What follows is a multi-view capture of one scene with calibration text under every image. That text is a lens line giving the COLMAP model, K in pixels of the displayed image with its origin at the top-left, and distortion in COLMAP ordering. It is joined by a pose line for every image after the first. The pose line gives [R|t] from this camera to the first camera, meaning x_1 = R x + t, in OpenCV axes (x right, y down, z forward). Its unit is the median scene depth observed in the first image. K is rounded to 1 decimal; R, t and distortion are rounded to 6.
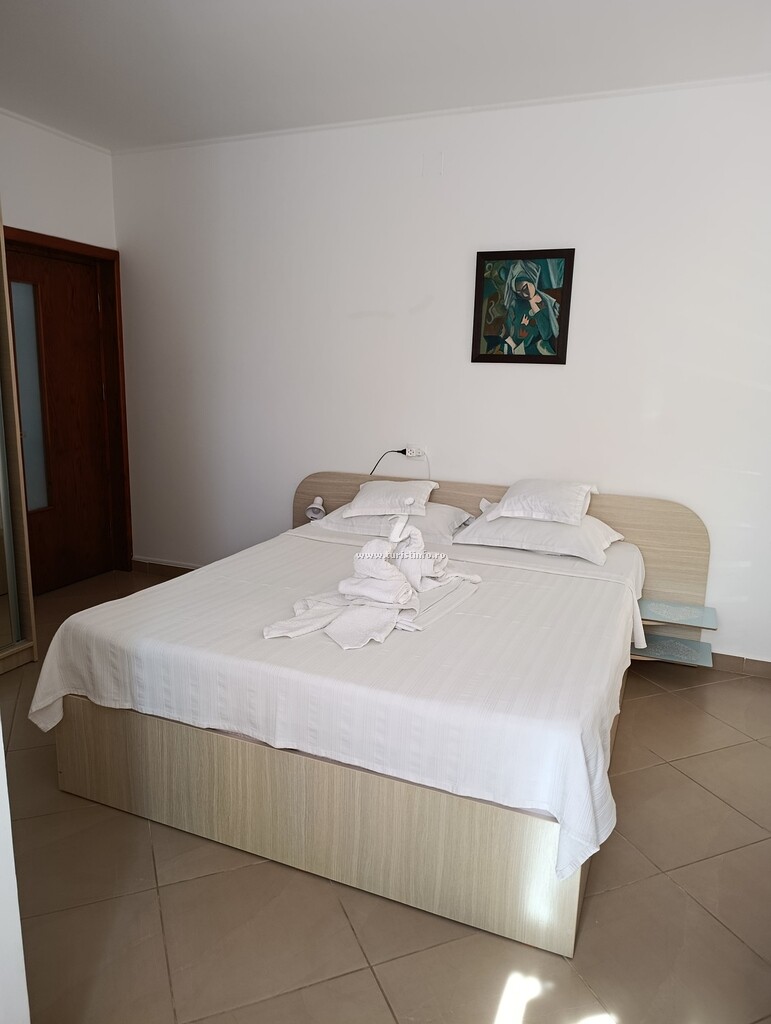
lens RADIAL K [[699.3, 0, 386.8], [0, 699.3, 518.0], [0, 0, 1]] dist [0.045071, -0.029991]
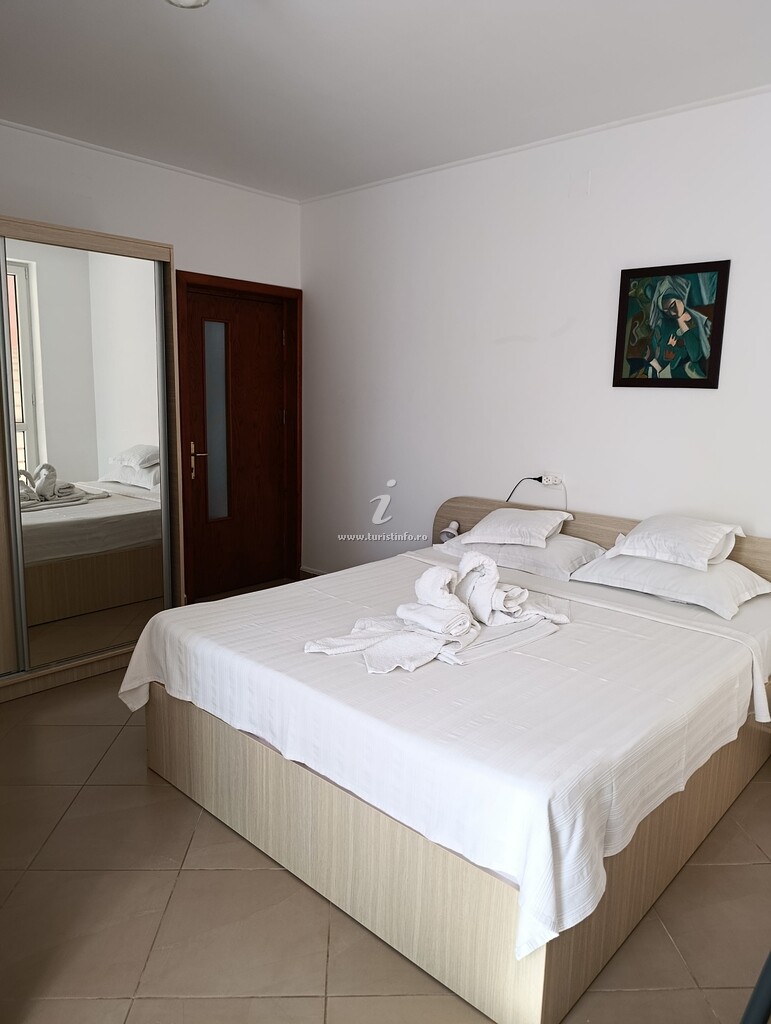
lens RADIAL K [[699.3, 0, 359.8], [0, 699.3, 508.5], [0, 0, 1]] dist [0.045071, -0.029991]
pose [[0.940530, 0.053339, -0.335498, 0.172916], [-0.068739, 0.997049, -0.034186, -0.008185], [0.332685, 0.055214, 0.941420, 0.025173]]
